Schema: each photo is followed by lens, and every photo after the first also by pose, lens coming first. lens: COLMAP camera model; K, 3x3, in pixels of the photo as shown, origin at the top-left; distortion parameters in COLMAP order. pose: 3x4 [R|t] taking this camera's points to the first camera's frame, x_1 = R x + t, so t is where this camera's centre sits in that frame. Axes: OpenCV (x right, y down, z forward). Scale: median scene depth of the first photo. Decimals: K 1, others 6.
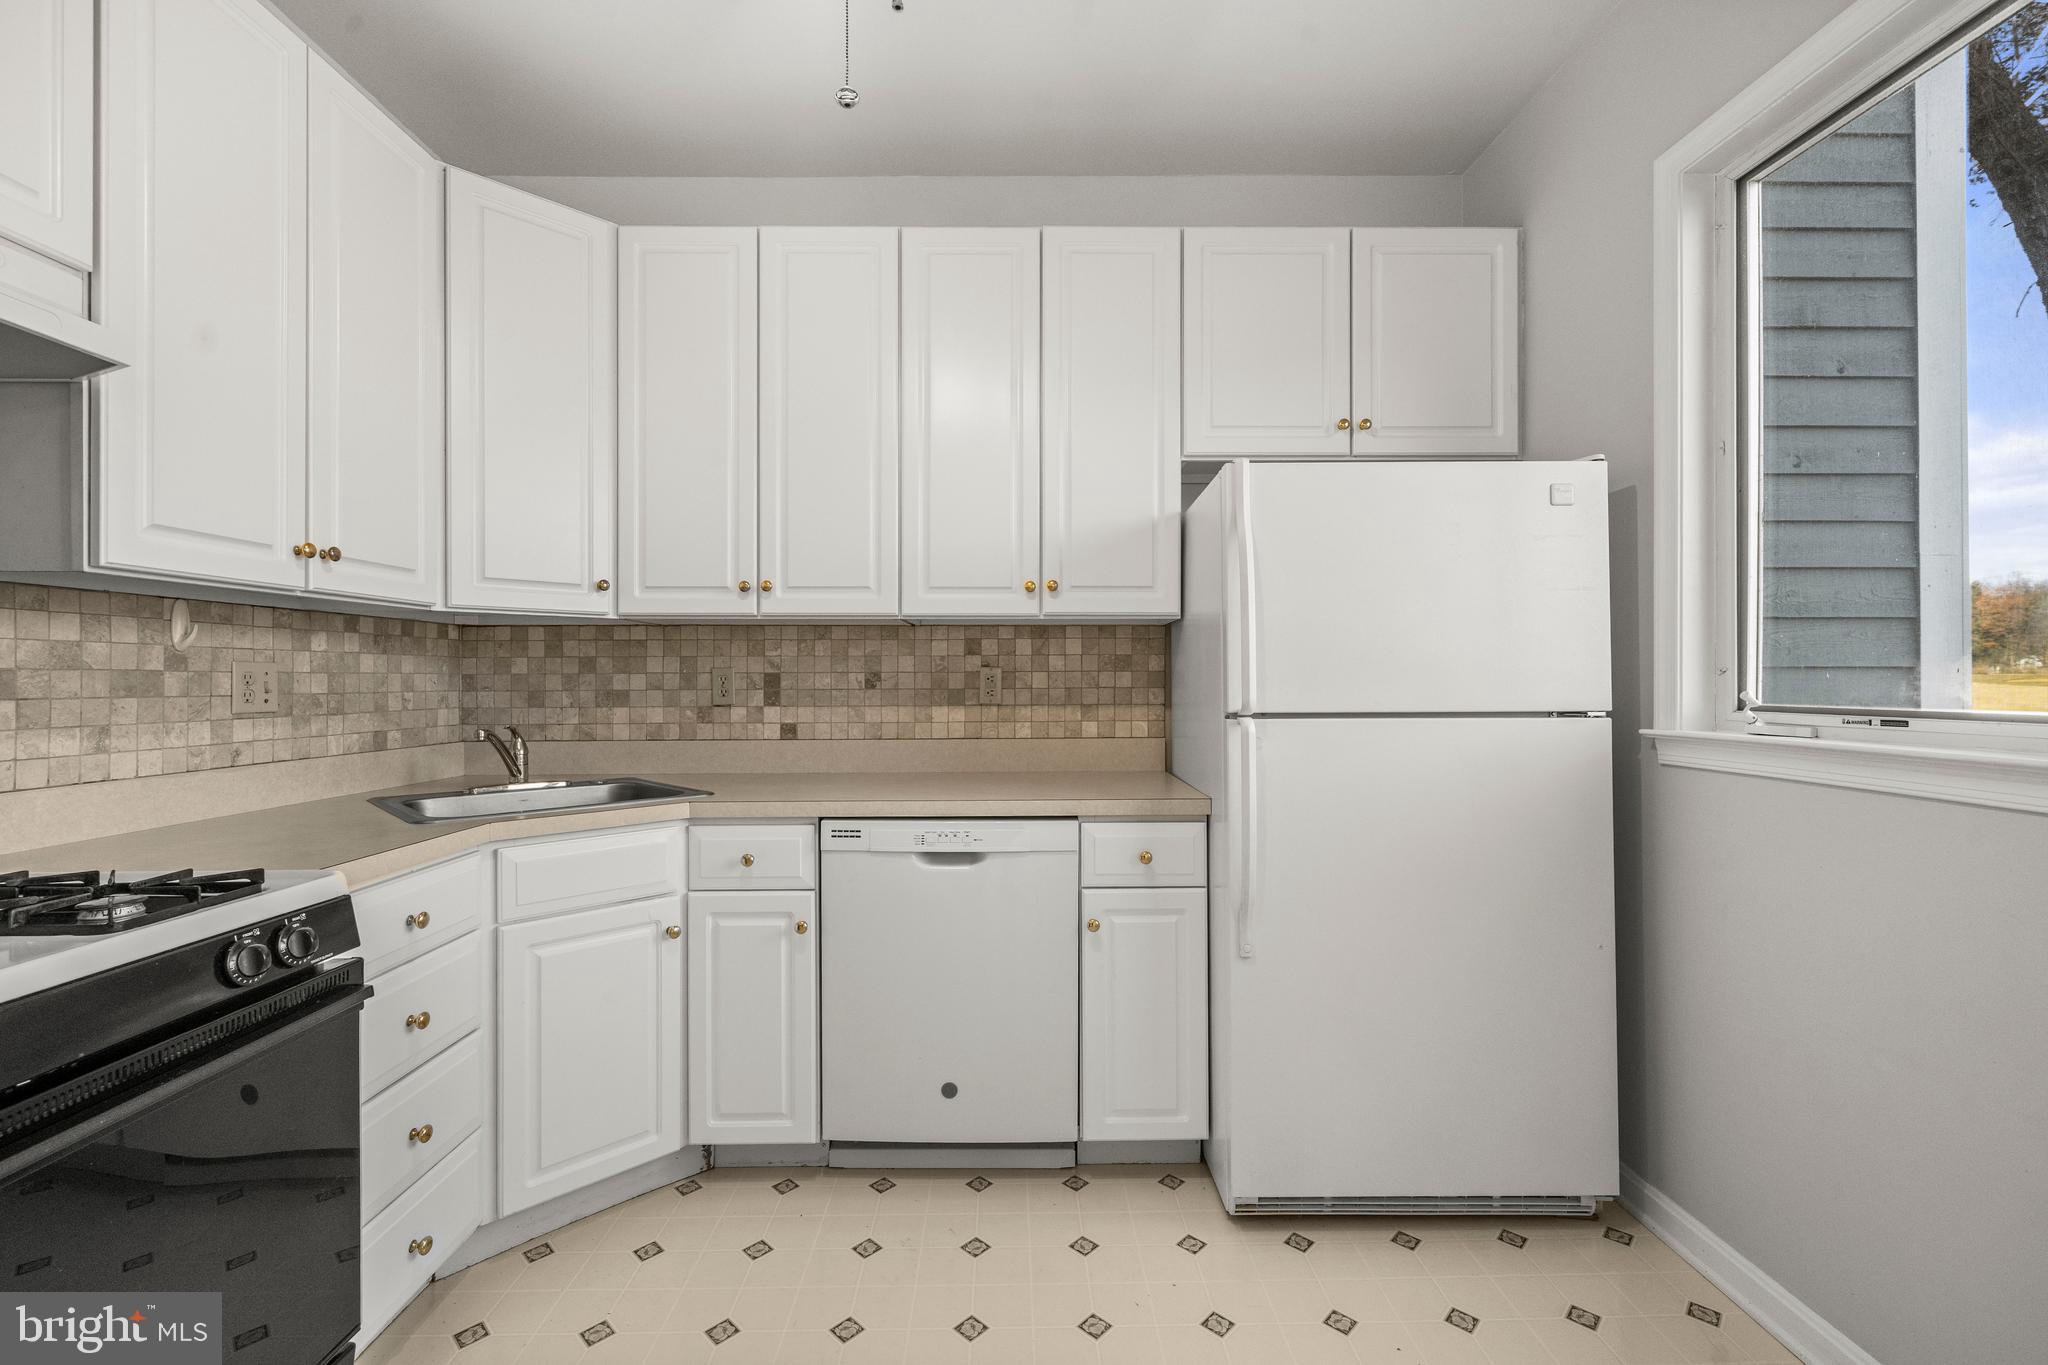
lens RADIAL K [[879.4, 0, 1021.9], [0, 879.4, 676.4], [0, 0, 1]] dist [-0.000679, 0.000148]
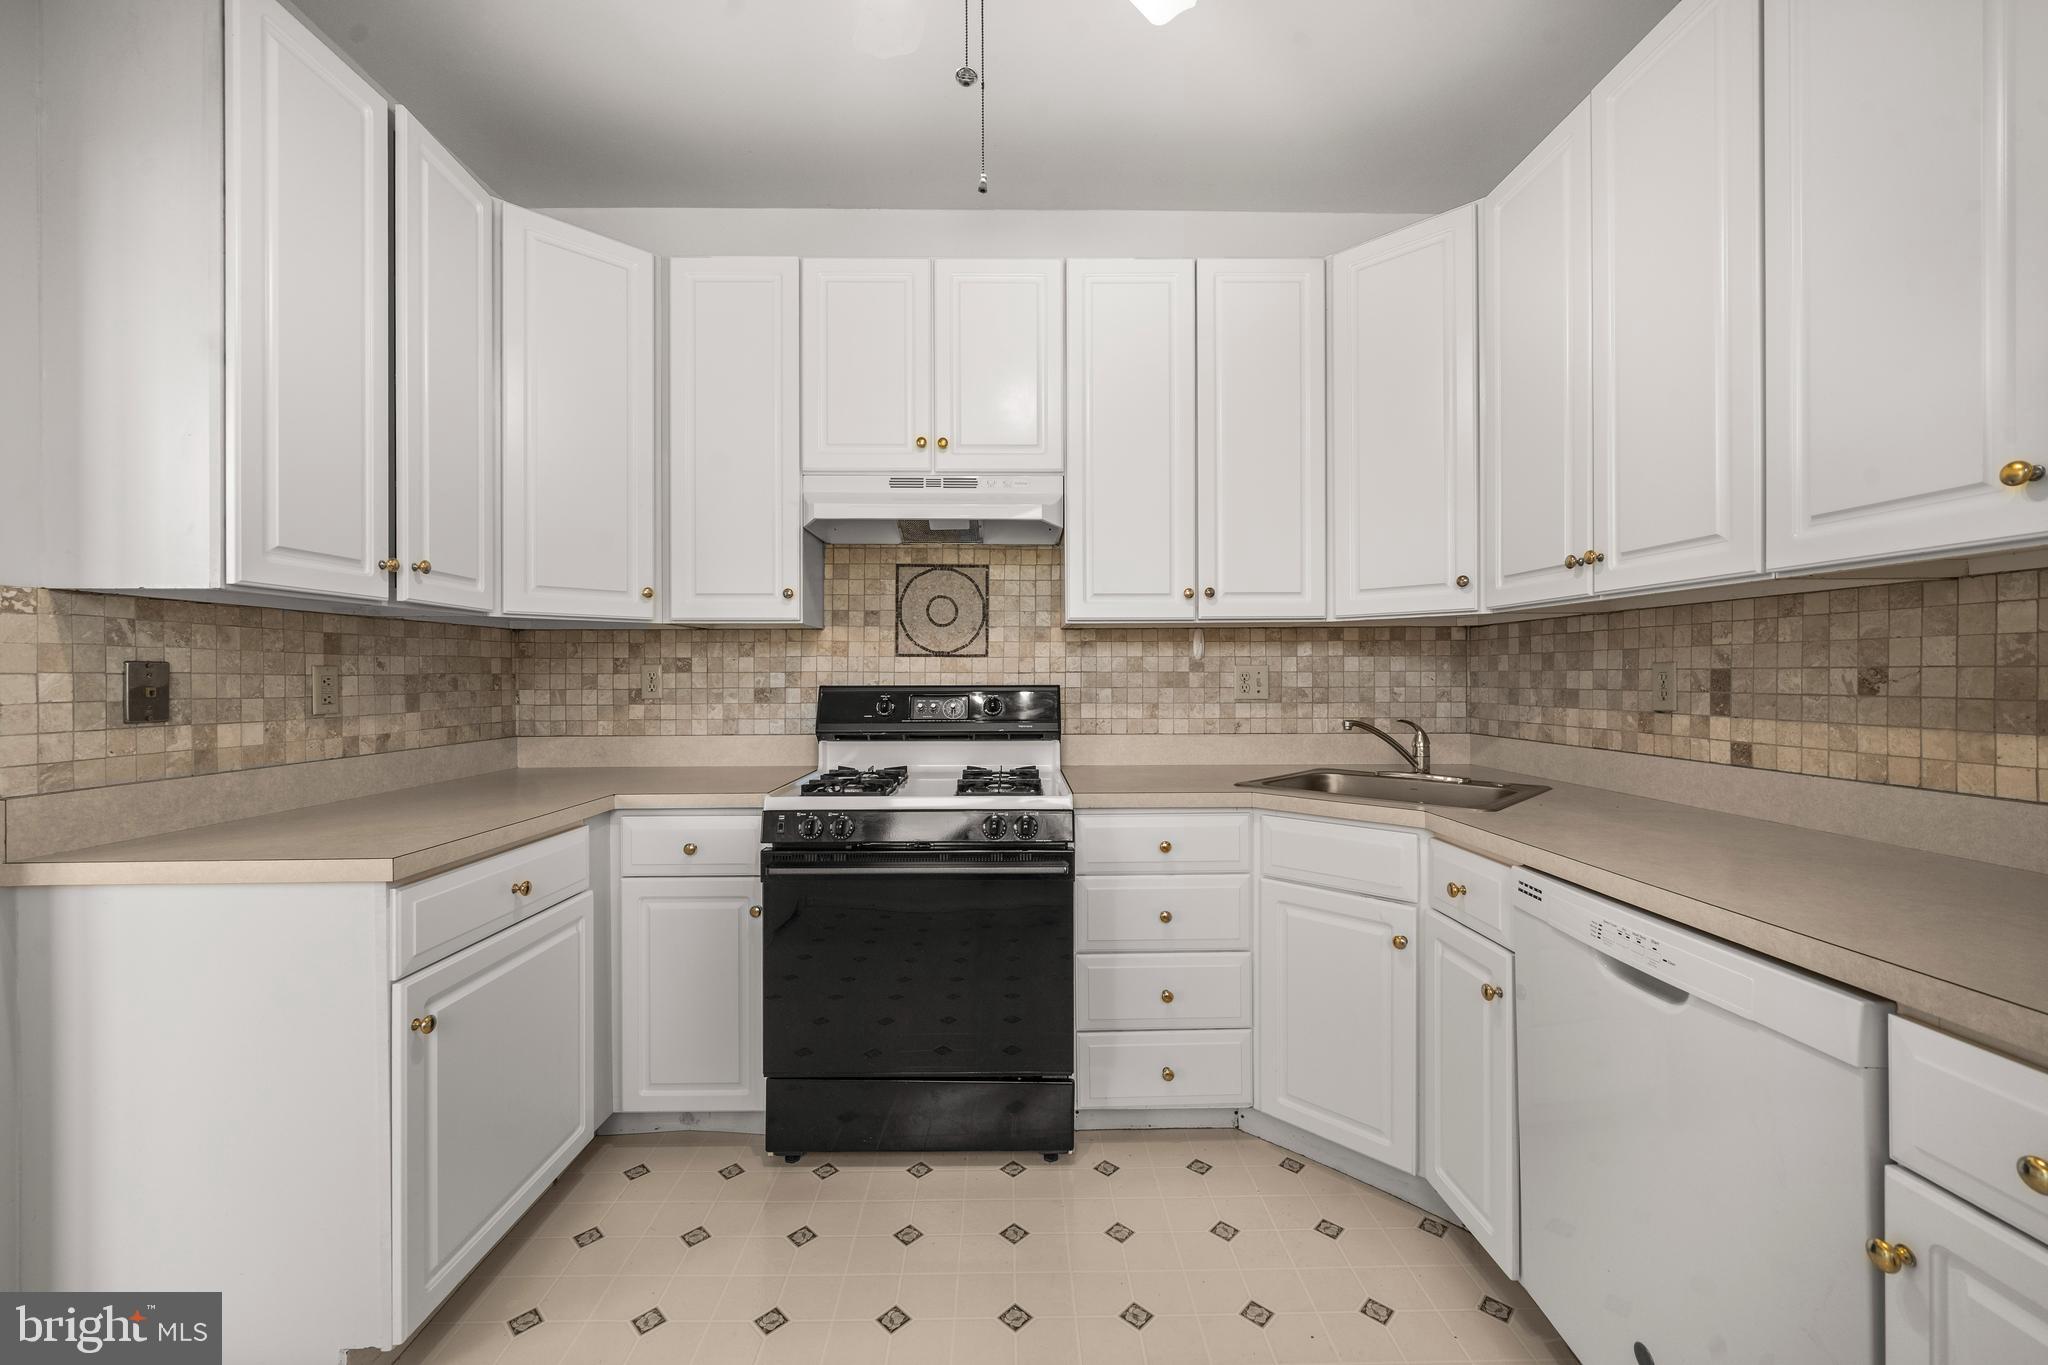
lens RADIAL K [[812.0, 0, 1021.3], [0, 812.0, 674.3], [0, 0, 1]] dist [-0.000770, -0.000233]
pose [[-0.005722, 0.002184, -0.999981, 0.372202], [0.006776, 0.999975, 0.002145, -0.004920], [0.999961, -0.006764, -0.005737, 0.448103]]
